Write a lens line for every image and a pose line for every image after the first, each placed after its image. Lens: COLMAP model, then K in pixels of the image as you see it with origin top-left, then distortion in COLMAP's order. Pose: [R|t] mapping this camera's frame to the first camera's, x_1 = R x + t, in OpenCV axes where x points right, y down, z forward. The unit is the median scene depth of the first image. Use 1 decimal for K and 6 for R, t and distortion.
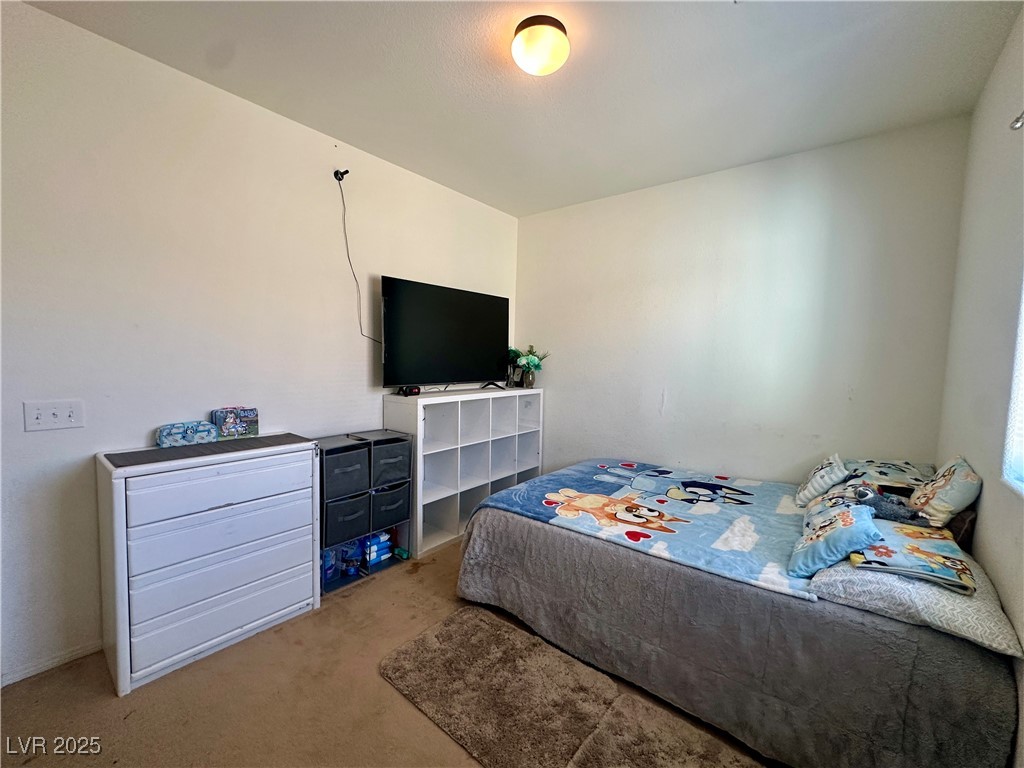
lens RADIAL K [[412.0, 0, 512.0], [0, 412.0, 384.0], [0, 0, 1]] dist [0.000368, 0.000062]
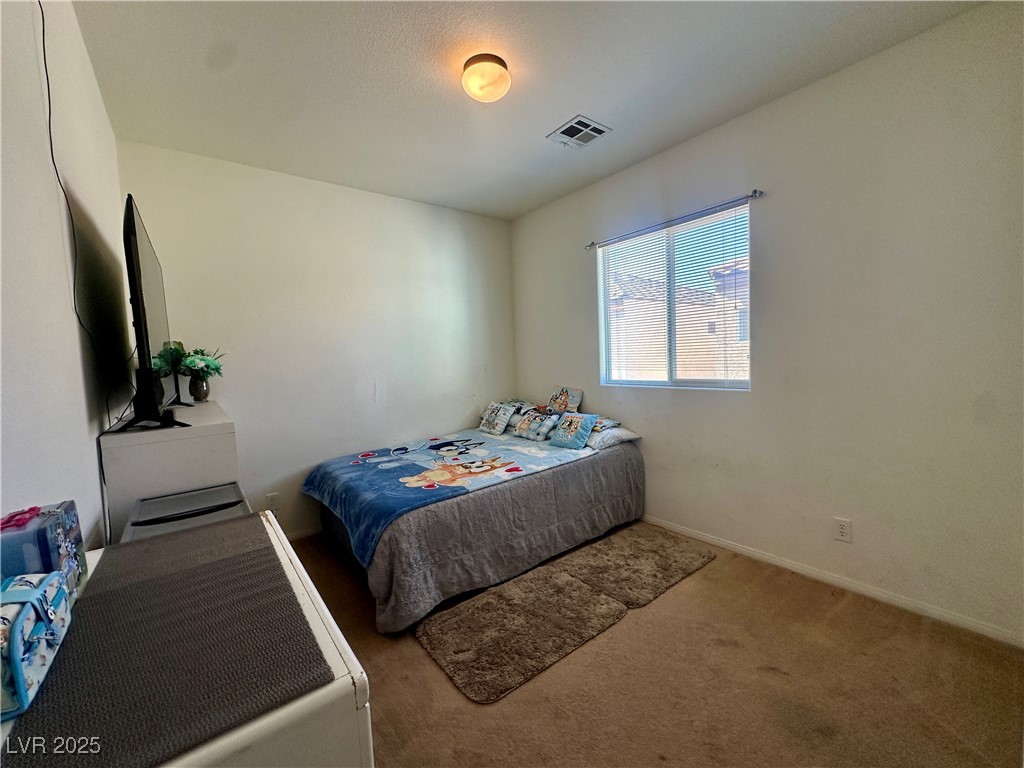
lens RADIAL K [[412.0, 0, 512.0], [0, 412.0, 384.0], [0, 0, 1]] dist [0.000368, 0.000062]
pose [[0.231410, -0.101448, 0.967552, -0.937521], [0.114339, 0.990491, 0.076507, -0.024885], [-0.966114, 0.092925, 0.240809, 0.593907]]
